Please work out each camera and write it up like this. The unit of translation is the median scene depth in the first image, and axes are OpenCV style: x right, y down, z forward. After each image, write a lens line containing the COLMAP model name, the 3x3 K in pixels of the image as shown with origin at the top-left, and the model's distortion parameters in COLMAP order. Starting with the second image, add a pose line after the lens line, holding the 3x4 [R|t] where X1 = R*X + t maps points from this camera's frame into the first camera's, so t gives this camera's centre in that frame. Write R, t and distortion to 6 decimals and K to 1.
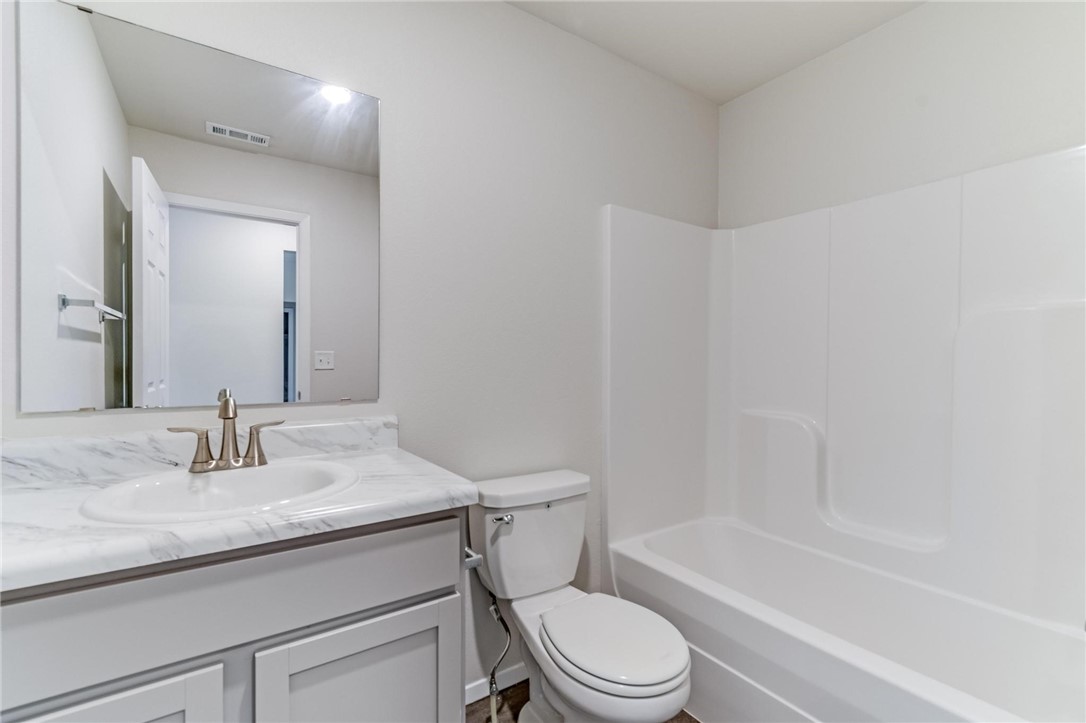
lens RADIAL K [[486.1, 0, 547.1], [0, 486.1, 357.5], [0, 0, 1]] dist [-0.000128, 0.000083]
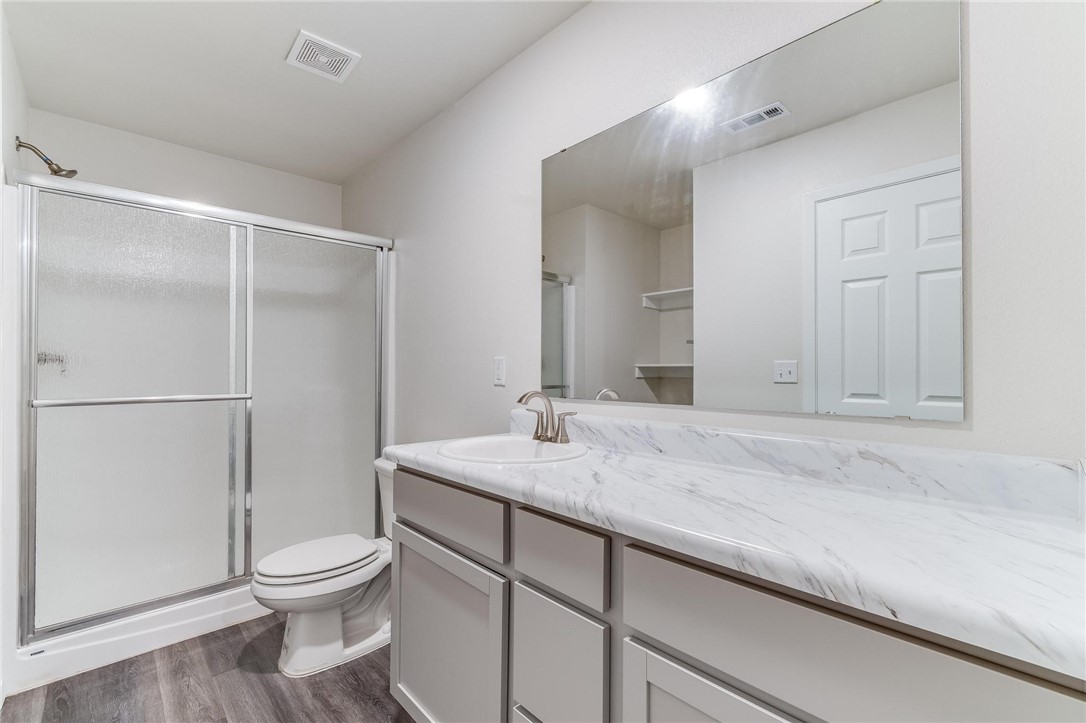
lens RADIAL K [[486.1, 0, 547.4], [0, 486.1, 367.5], [0, 0, 1]] dist [-0.000128, 0.000083]
pose [[0.157260, -0.011483, -0.987490, 0.370194], [-0.011871, 0.999838, -0.013517, 0.034874], [0.987486, 0.013848, 0.157098, 0.540015]]
